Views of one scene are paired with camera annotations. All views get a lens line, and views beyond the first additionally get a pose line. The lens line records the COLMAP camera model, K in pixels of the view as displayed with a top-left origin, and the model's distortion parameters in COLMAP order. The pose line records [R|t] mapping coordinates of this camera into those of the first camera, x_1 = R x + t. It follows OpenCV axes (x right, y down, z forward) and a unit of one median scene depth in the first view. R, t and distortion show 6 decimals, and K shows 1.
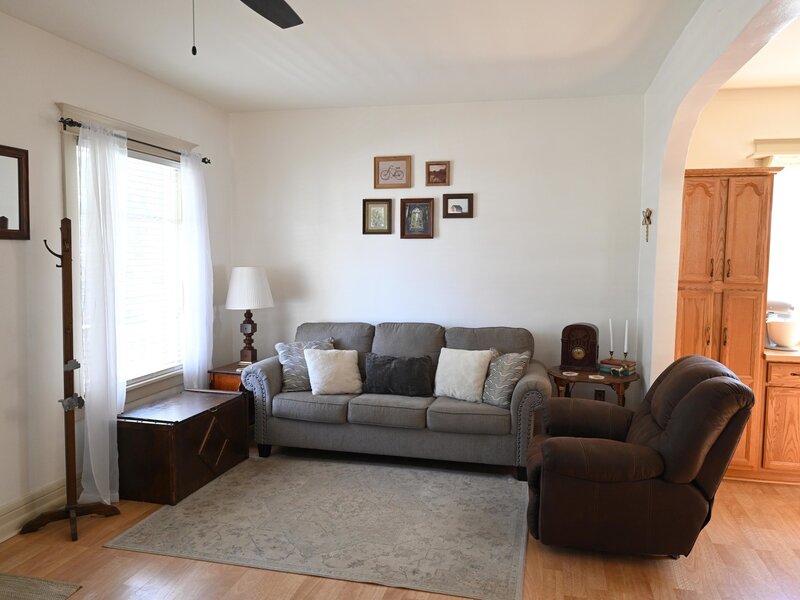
lens RADIAL K [[605.7, 0, 403.3], [0, 605.7, 306.8], [0, 0, 1]] dist [-0.012329, 0.009044]
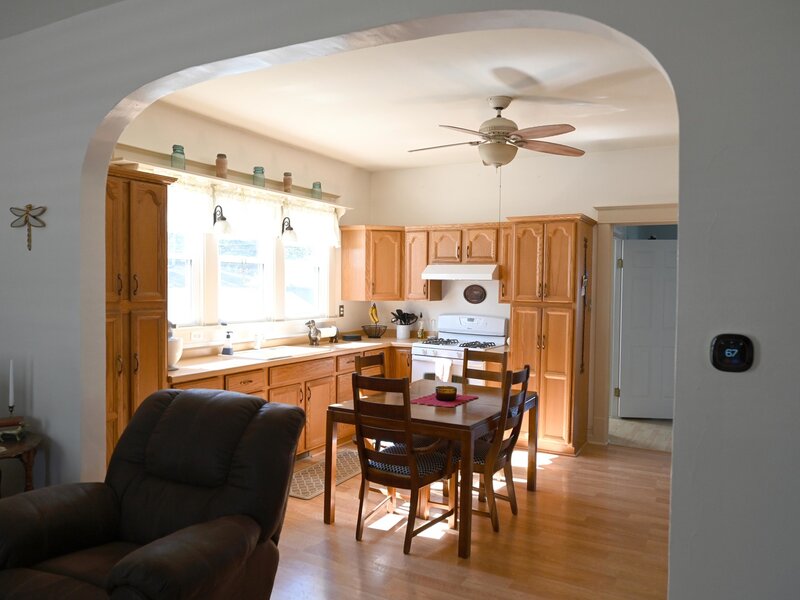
lens RADIAL K [[605.7, 0, 400.7], [0, 605.7, 303.5], [0, 0, 1]] dist [-0.012329, 0.009044]
pose [[0.266347, -0.037618, 0.963143, -0.196824], [0.067093, 0.997538, 0.020407, -0.029032], [-0.961539, 0.059184, 0.268215, 0.400480]]
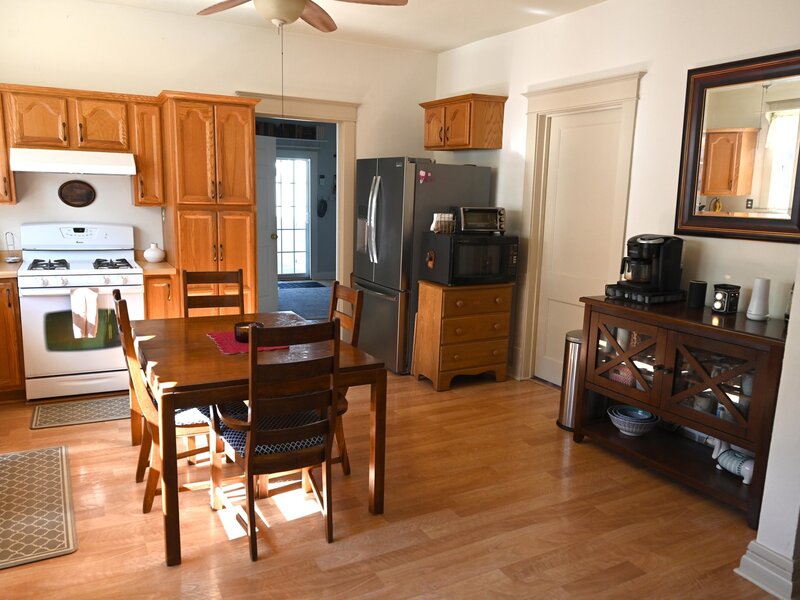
lens RADIAL K [[605.7, 0, 401.3], [0, 605.7, 304.8], [0, 0, 1]] dist [-0.012329, 0.009044]
pose [[-0.672554, -0.166605, 0.721051, 0.124042], [0.024585, 0.968762, 0.246772, -0.069716], [-0.739640, 0.183694, -0.647449, 0.953505]]
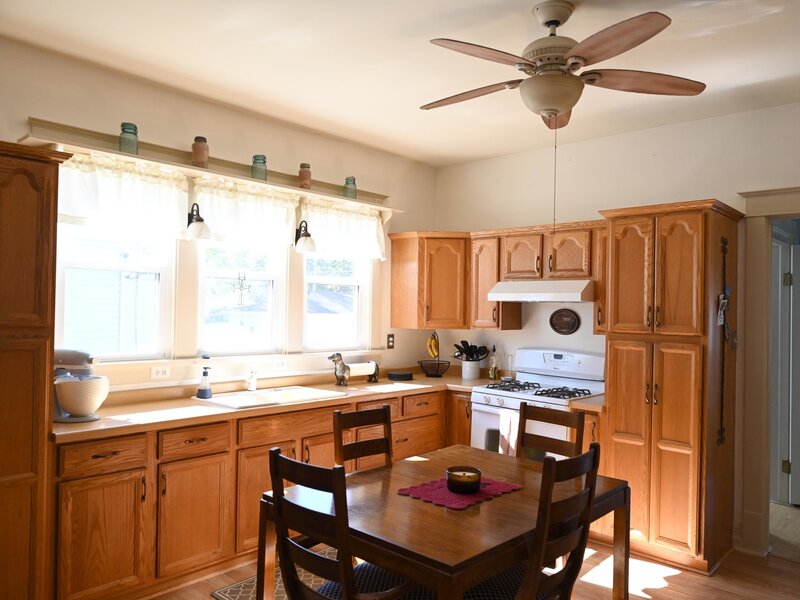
lens RADIAL K [[605.7, 0, 399.0], [0, 605.7, 300.8], [0, 0, 1]] dist [-0.012329, 0.009044]
pose [[0.489130, 0.010023, 0.872154, 0.210590], [0.057076, 0.997423, -0.043473, -0.015554], [-0.870342, 0.071043, 0.487297, 0.346410]]
